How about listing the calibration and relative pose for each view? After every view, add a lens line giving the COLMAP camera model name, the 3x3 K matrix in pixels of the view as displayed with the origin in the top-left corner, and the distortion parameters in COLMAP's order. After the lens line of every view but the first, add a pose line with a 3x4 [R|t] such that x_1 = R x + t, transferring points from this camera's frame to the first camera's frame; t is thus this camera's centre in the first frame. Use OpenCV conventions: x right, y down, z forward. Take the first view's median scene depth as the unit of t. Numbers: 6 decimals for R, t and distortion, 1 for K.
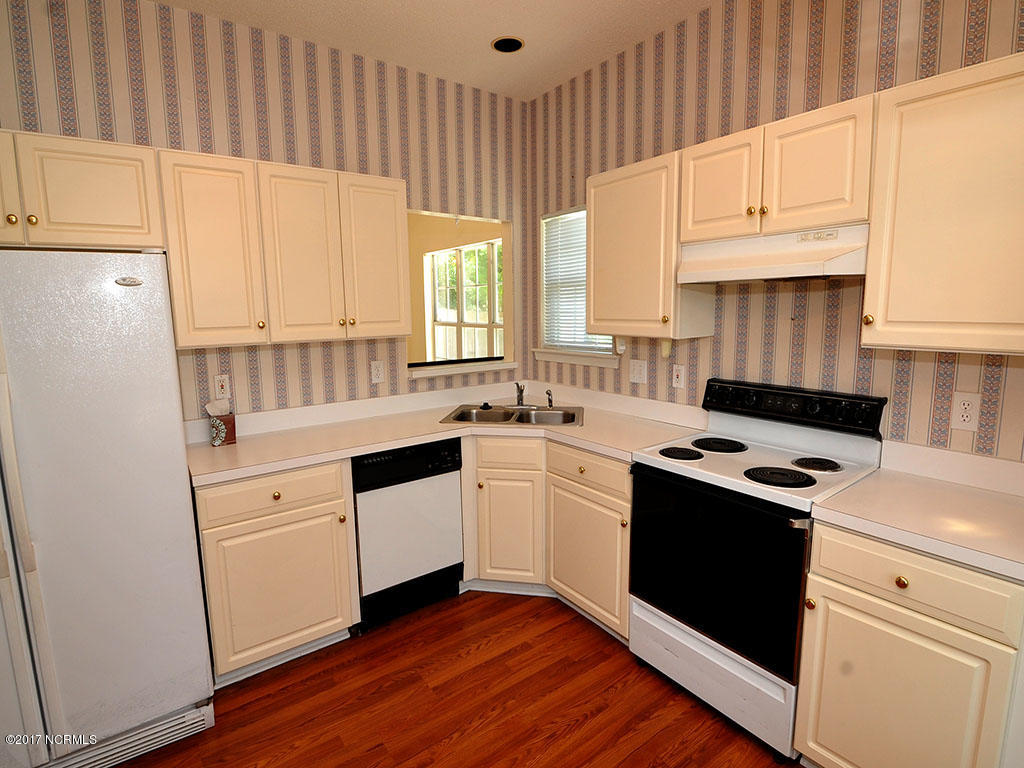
lens RADIAL K [[498.2, 0, 491.6], [0, 498.2, 391.9], [0, 0, 1]] dist [-0.006129, -0.001377]
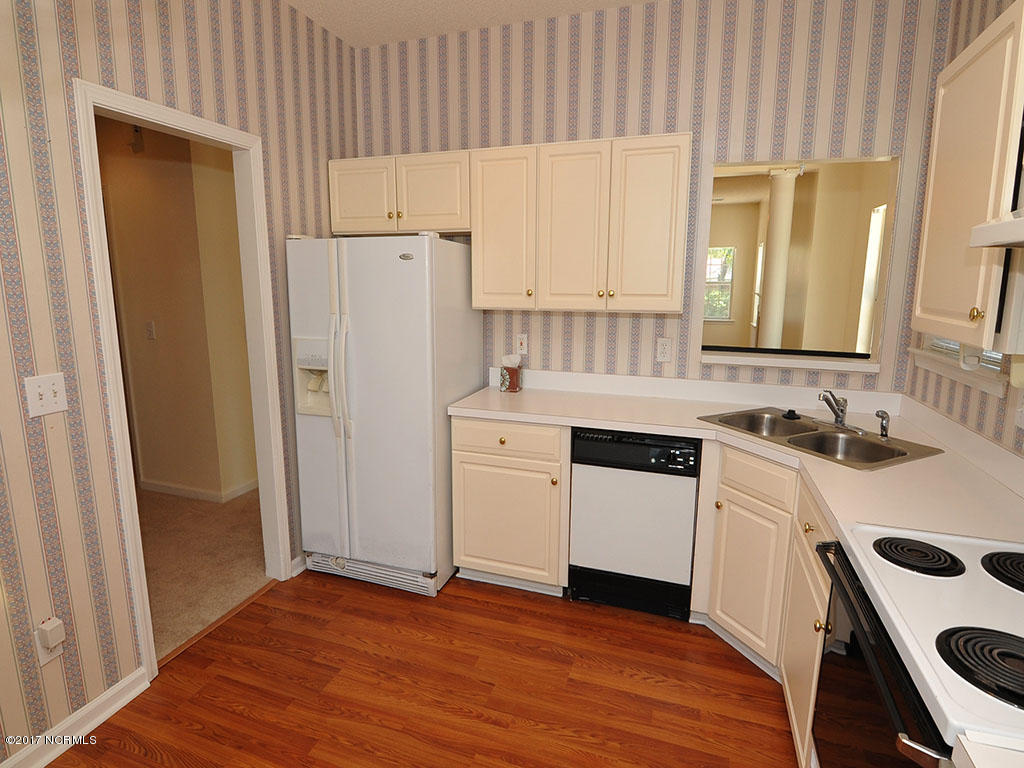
lens RADIAL K [[524.8, 0, 512.0], [0, 524.8, 384.0], [0, 0, 1]] dist [-0.005118, -0.001592]
pose [[0.596473, 0.178436, -0.782548, 0.460799], [-0.151465, 0.982481, 0.108575, -0.051012], [0.788212, 0.053767, 0.613050, 0.236678]]
